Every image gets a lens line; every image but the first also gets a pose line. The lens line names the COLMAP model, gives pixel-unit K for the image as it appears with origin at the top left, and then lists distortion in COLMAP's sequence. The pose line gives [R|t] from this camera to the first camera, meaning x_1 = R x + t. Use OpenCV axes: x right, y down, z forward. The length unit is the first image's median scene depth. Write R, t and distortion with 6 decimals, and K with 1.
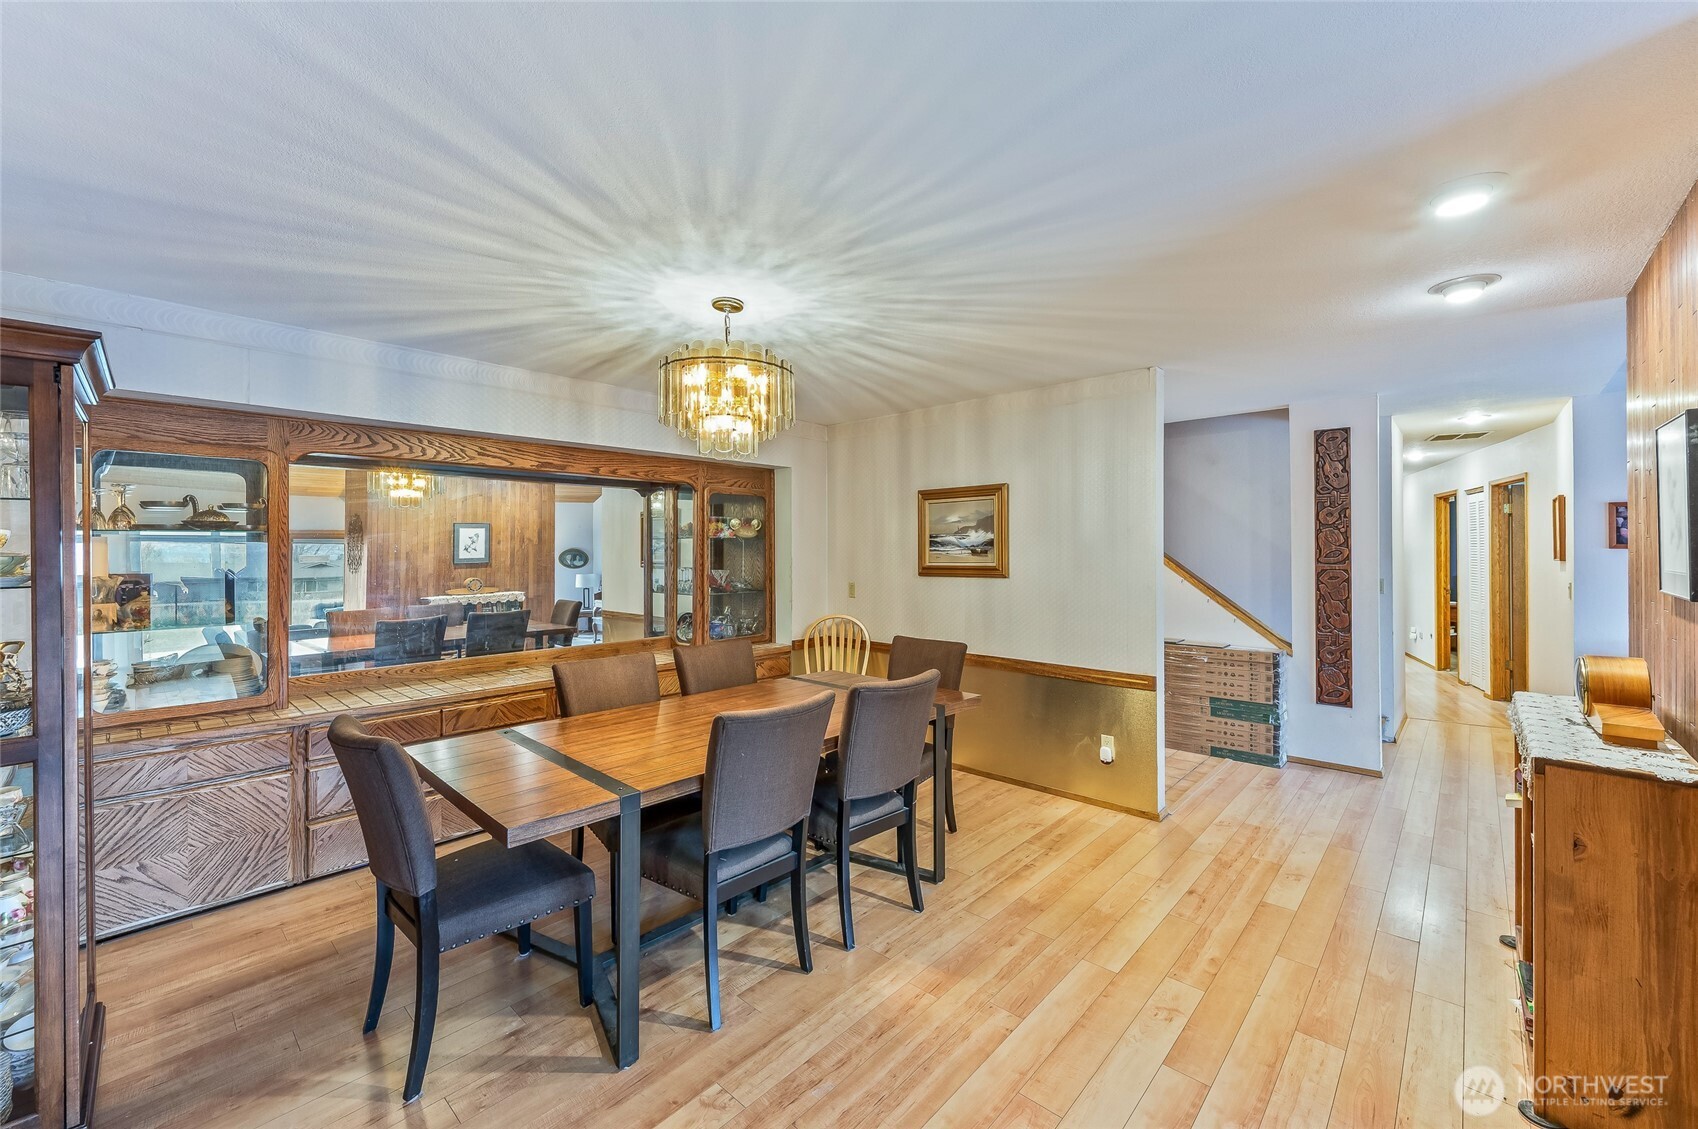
lens RADIAL K [[669.2, 0, 840.1], [0, 669.2, 548.5], [0, 0, 1]] dist [-0.001654, 0.001947]
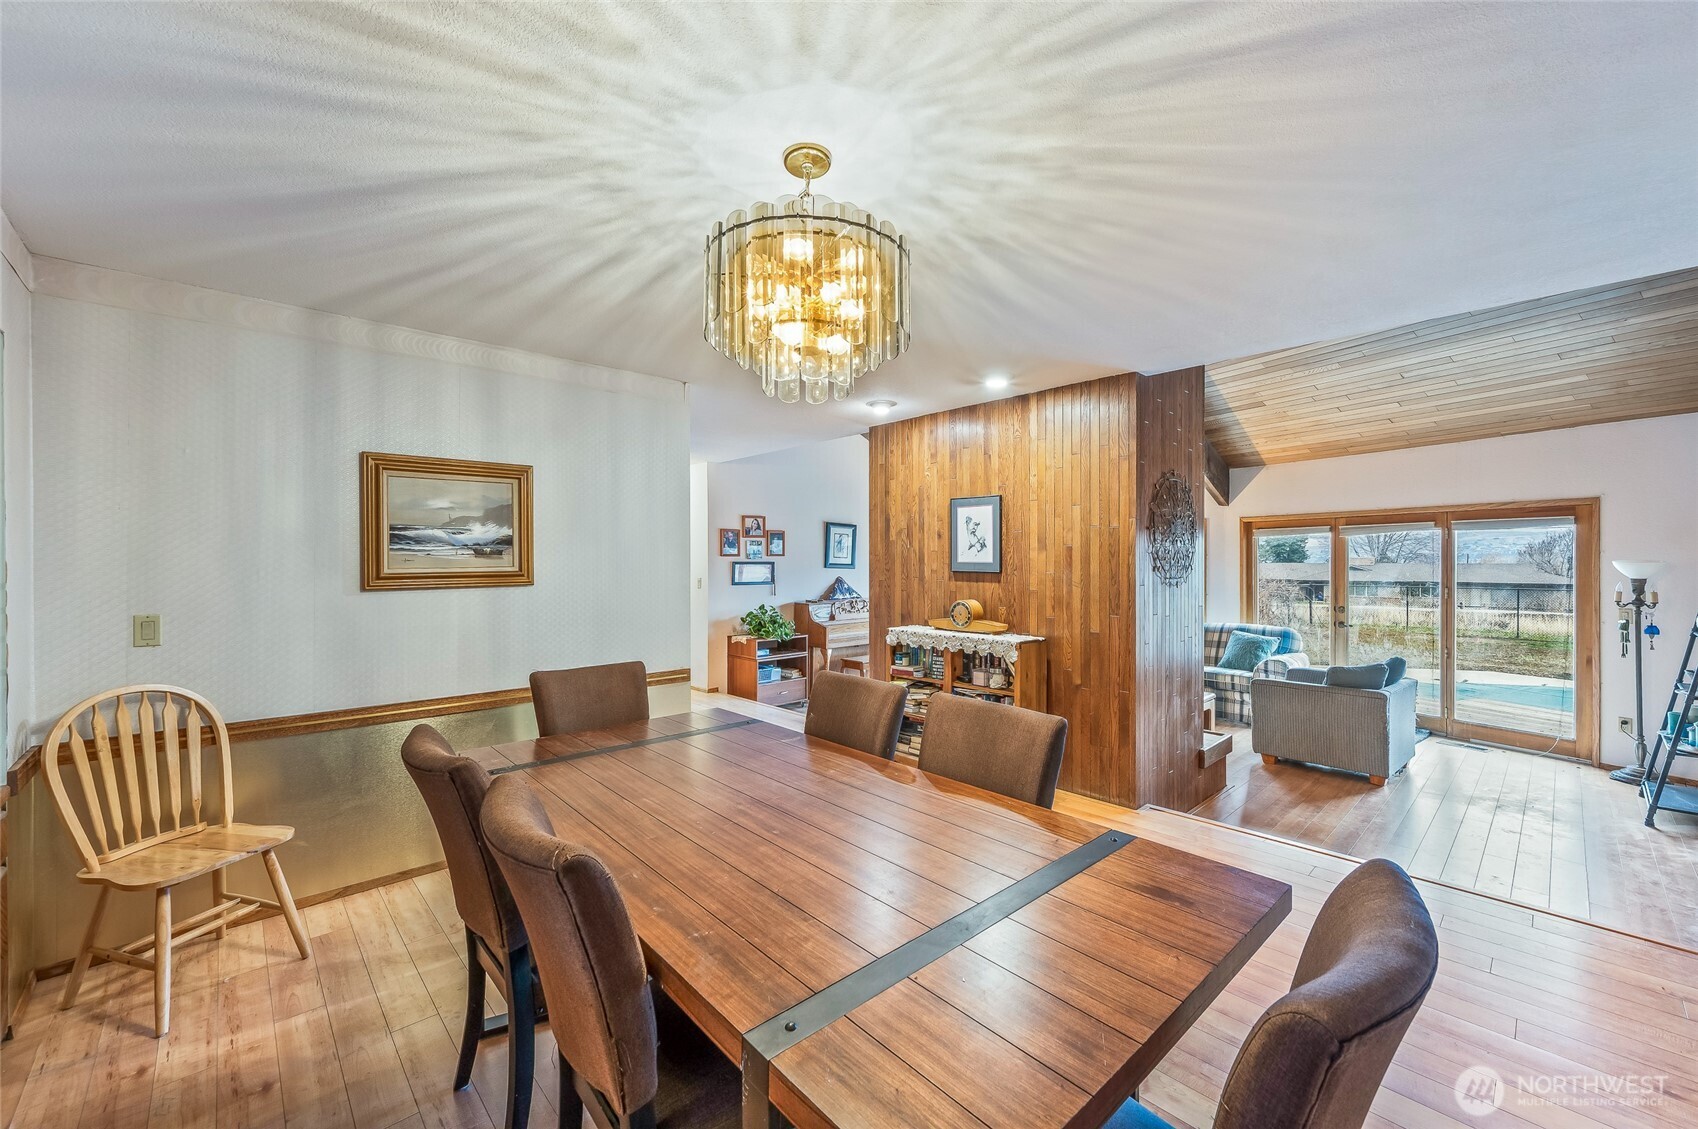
lens RADIAL K [[669.2, 0, 840.3], [0, 669.2, 568.6], [0, 0, 1]] dist [-0.001654, 0.001947]
pose [[0.075878, -0.005689, 0.997101, -0.513255], [0.005925, 0.999969, 0.005254, 0.021992], [-0.997100, 0.005509, 0.075909, 0.570894]]
